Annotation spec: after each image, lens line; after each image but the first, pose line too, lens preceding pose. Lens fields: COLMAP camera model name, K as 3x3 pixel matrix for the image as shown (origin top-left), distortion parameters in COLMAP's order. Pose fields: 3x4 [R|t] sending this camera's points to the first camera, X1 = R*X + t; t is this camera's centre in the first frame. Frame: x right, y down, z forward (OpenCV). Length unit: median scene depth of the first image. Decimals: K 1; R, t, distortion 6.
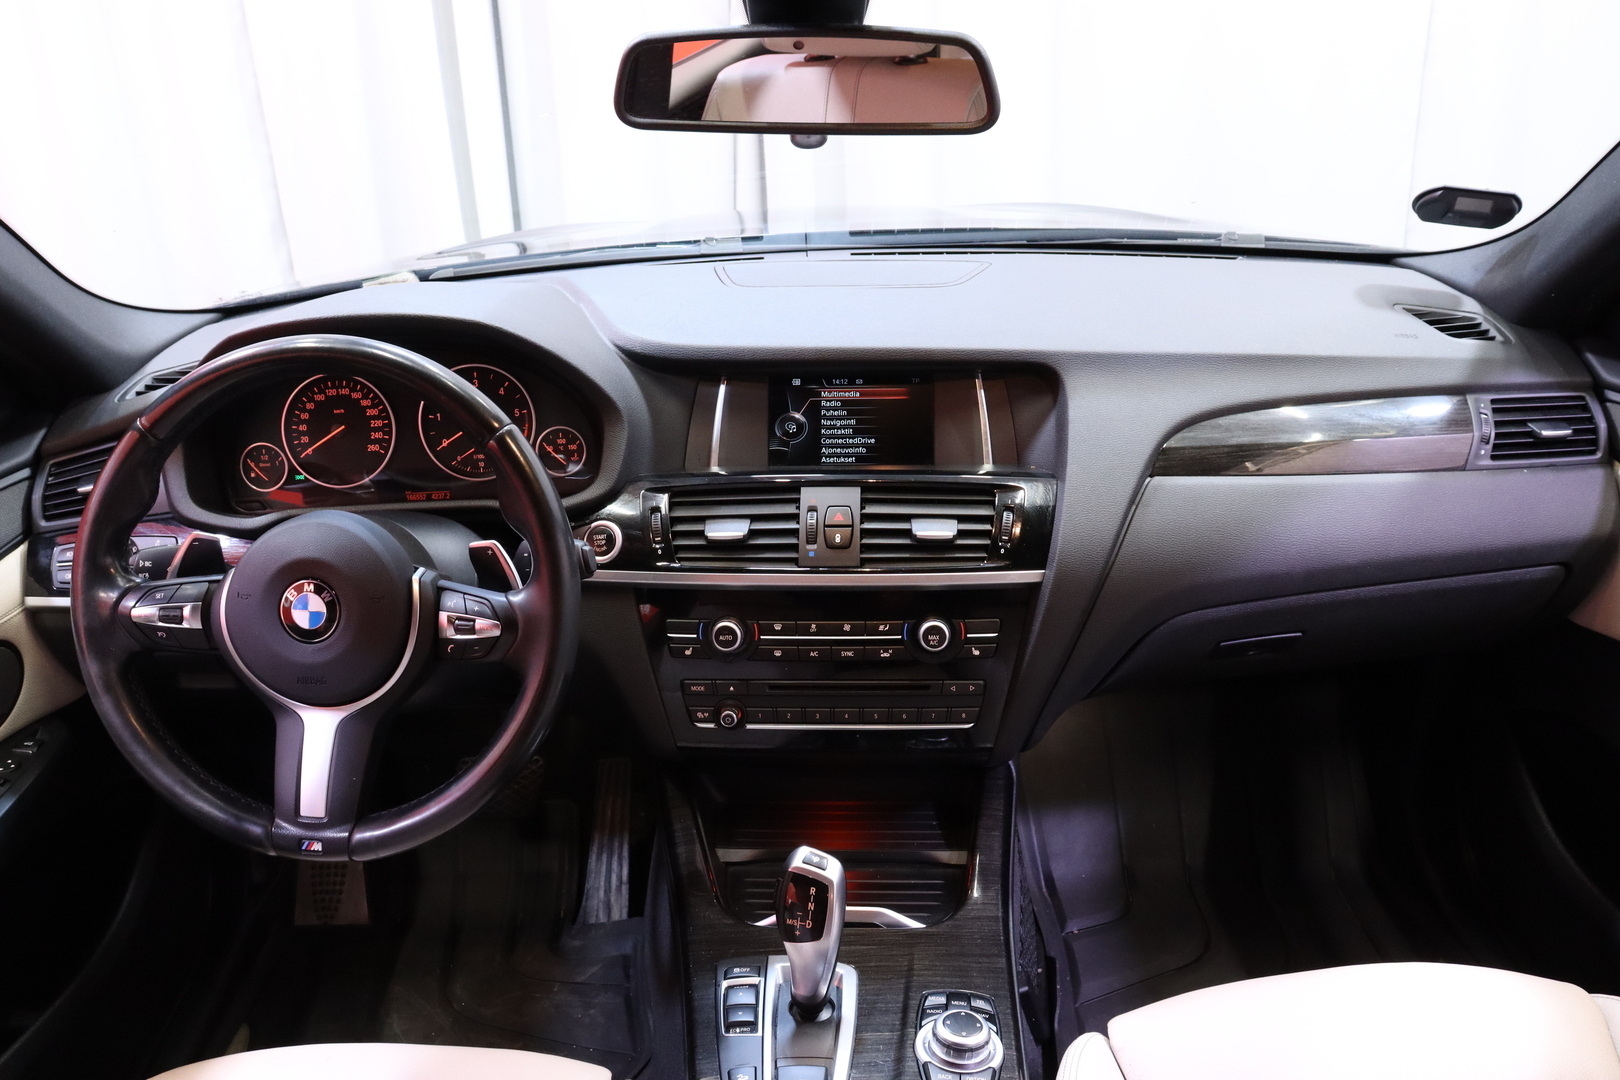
lens RADIAL K [[1318.6, 0, 810.0], [0, 1318.6, 540.0], [0, 0, 1]] dist [-0.185919, 0.170622]
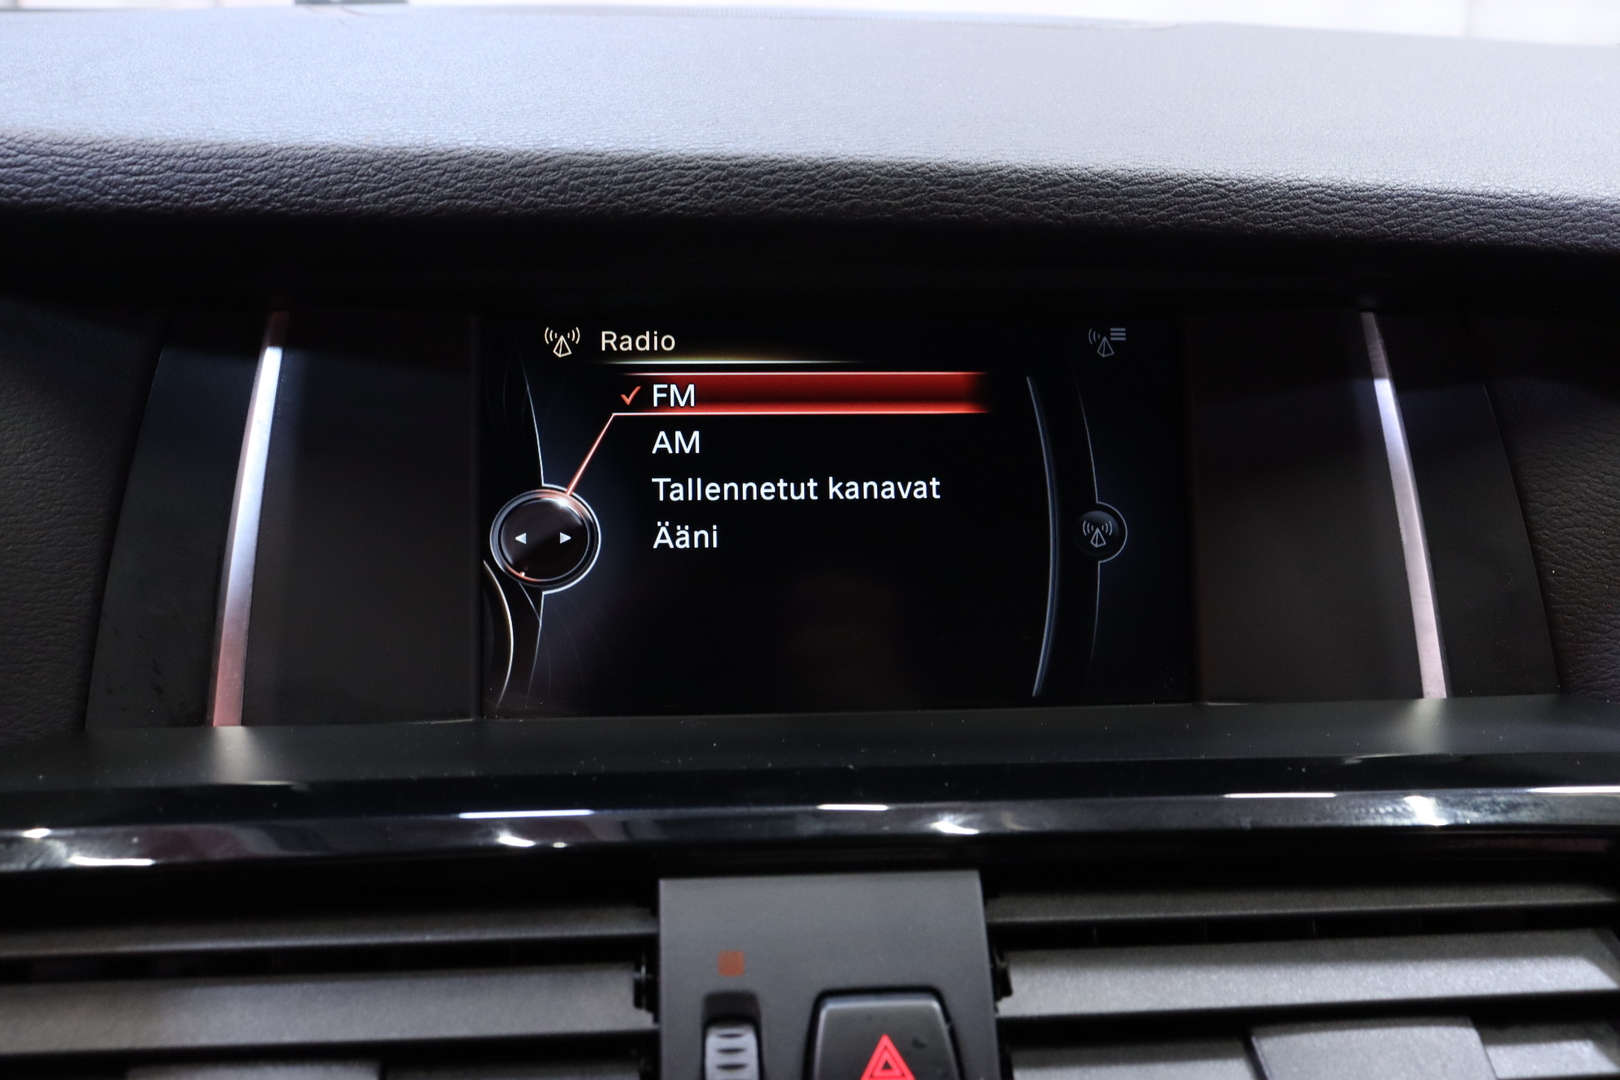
lens RADIAL K [[1593.4, 0, 810.0], [0, 1593.4, 540.0], [0, 0, 1]] dist [-0.145897, 0.176247]
pose [[0.984804, -0.003812, 0.173627, -0.023371], [0.012739, 0.998651, -0.050333, -0.072755], [-0.173201, 0.051780, 0.983524, 0.745400]]
